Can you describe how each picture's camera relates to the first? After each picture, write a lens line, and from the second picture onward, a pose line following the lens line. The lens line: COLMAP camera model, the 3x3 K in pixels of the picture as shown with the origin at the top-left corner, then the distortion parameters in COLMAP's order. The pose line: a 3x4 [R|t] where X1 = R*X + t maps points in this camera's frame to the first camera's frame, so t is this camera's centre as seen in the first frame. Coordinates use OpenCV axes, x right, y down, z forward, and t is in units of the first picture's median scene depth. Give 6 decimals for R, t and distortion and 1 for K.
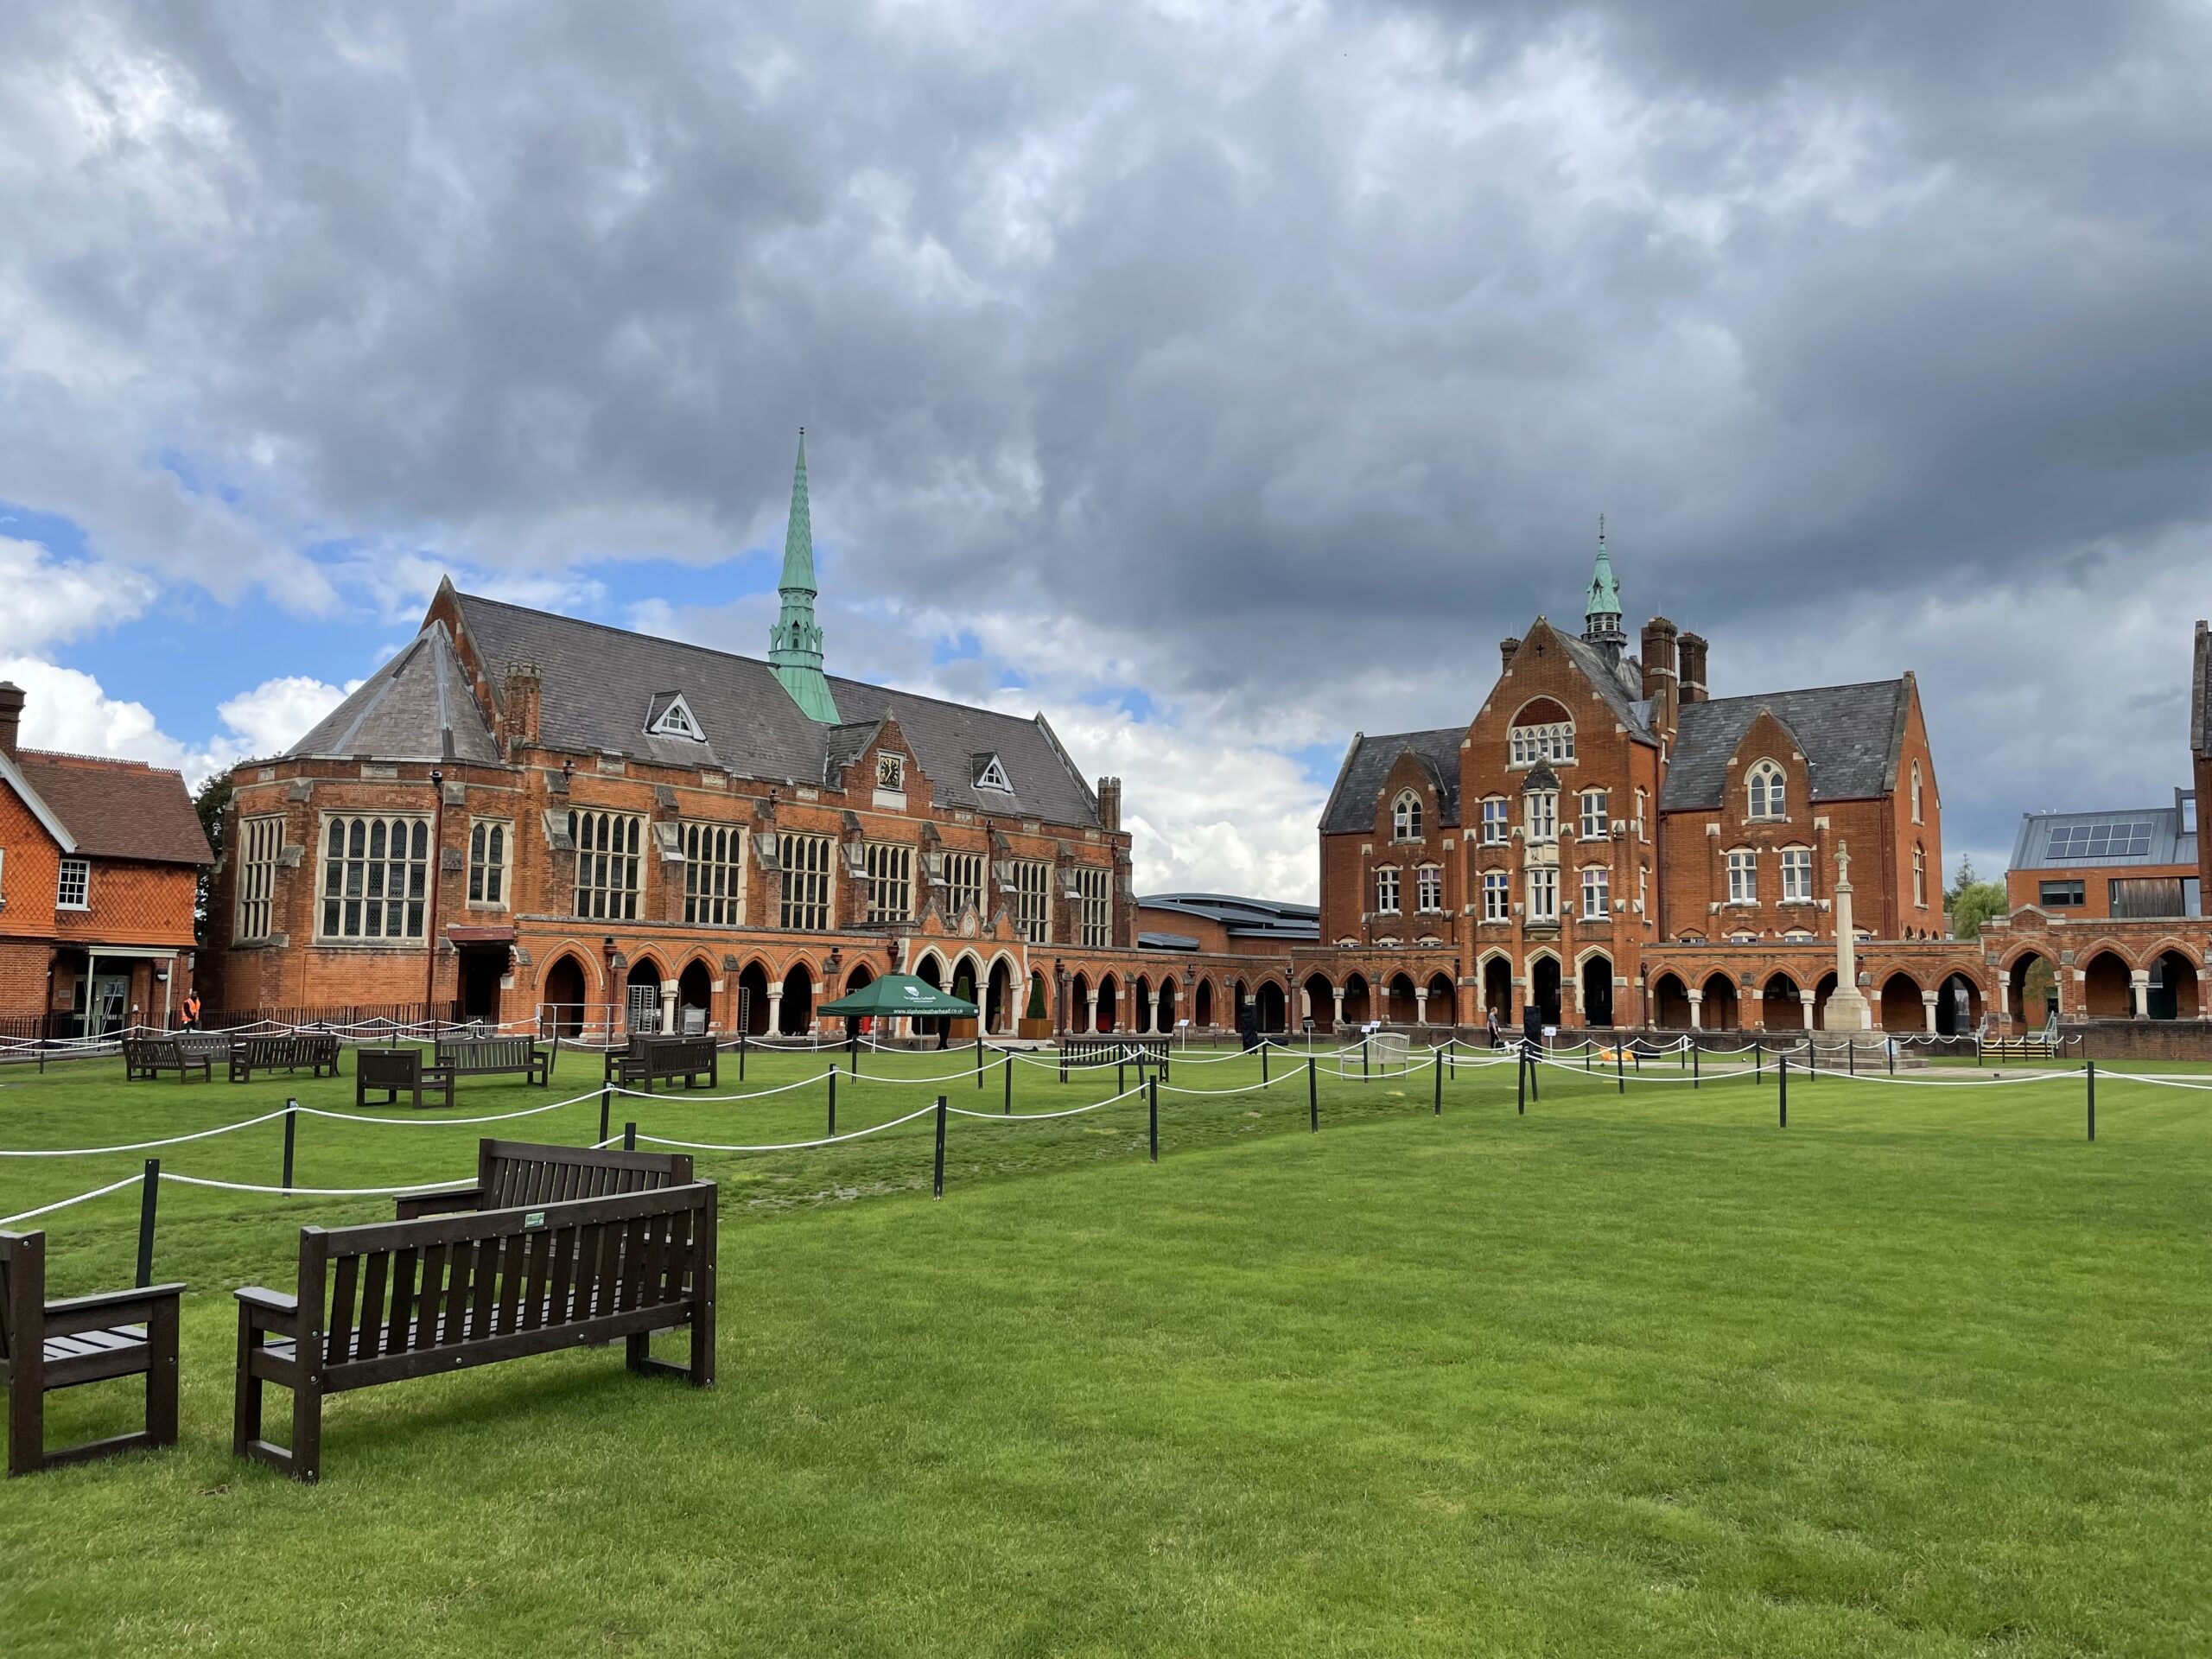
lens RADIAL K [[1640.7, 0, 1106.0], [0, 1640.7, 829.5], [0, 0, 1]] dist [-0.001641, -0.001971]
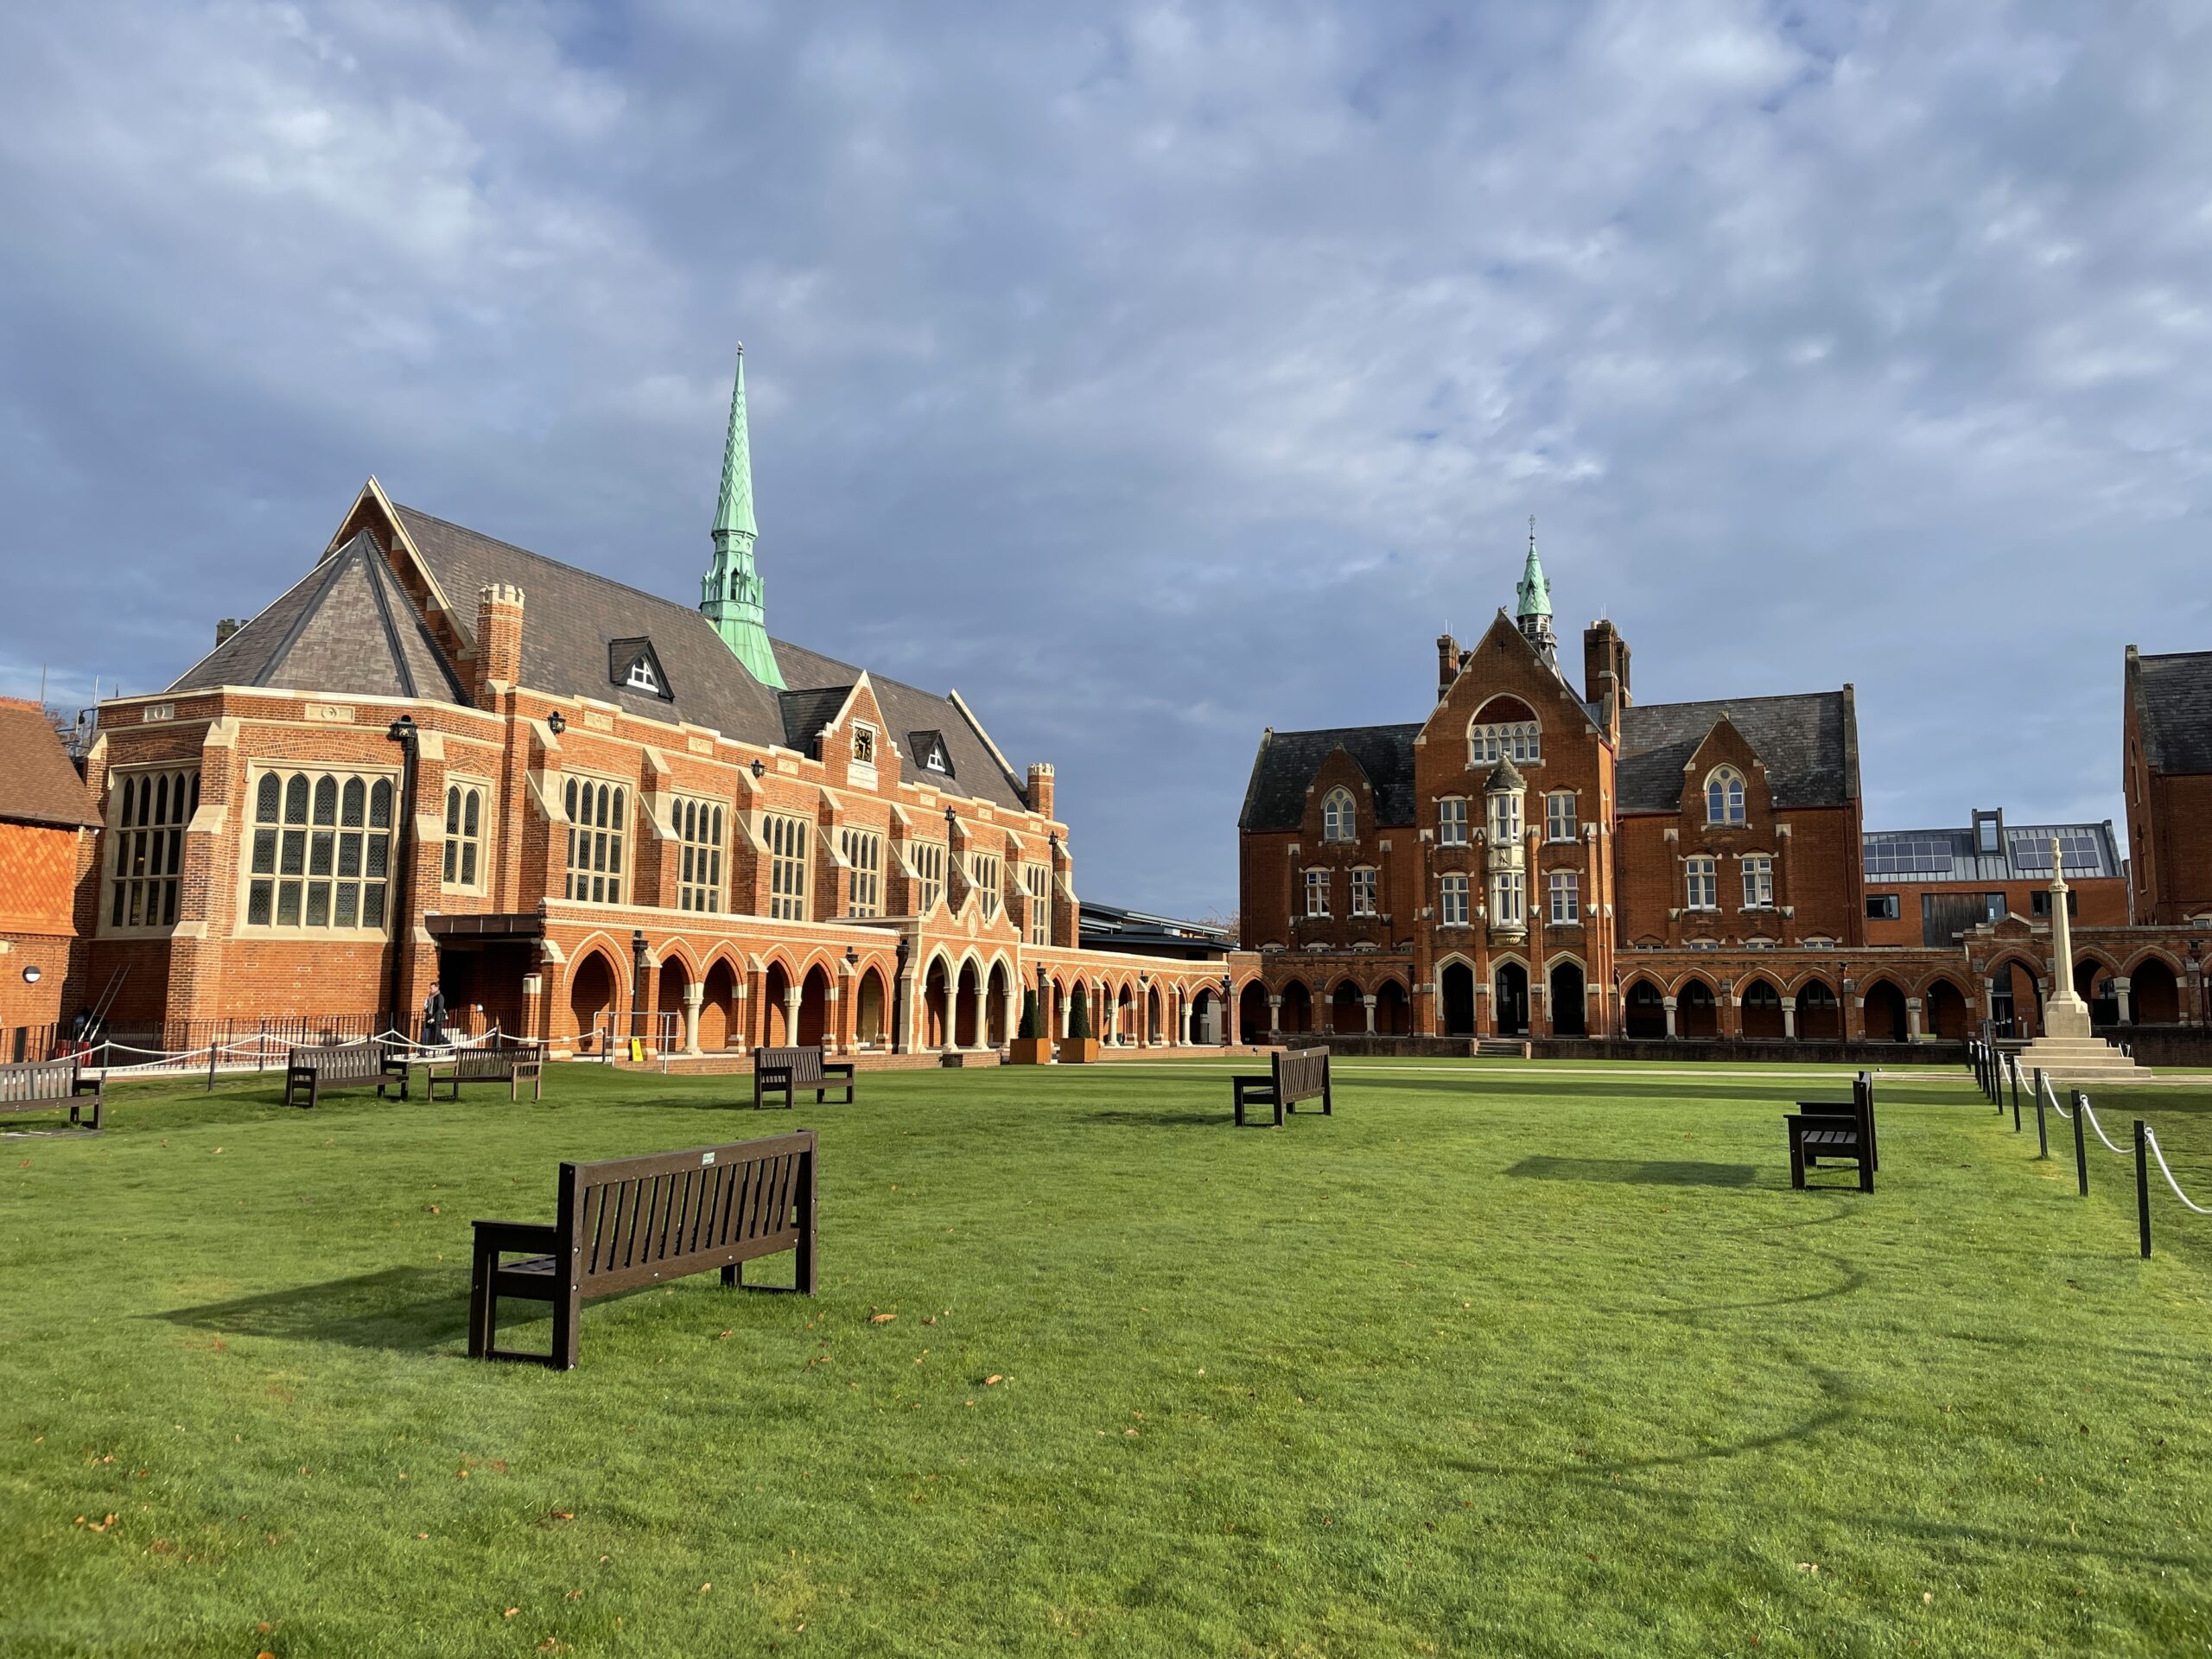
lens RADIAL K [[1640.7, 0, 1106.0], [0, 1640.7, 829.5], [0, 0, 1]] dist [-0.001641, -0.001971]
pose [[0.973453, 0.023302, 0.227700, -0.184497], [-0.021799, 0.999721, -0.009111, 0.013012], [-0.227848, 0.003906, 0.973689, 0.112915]]
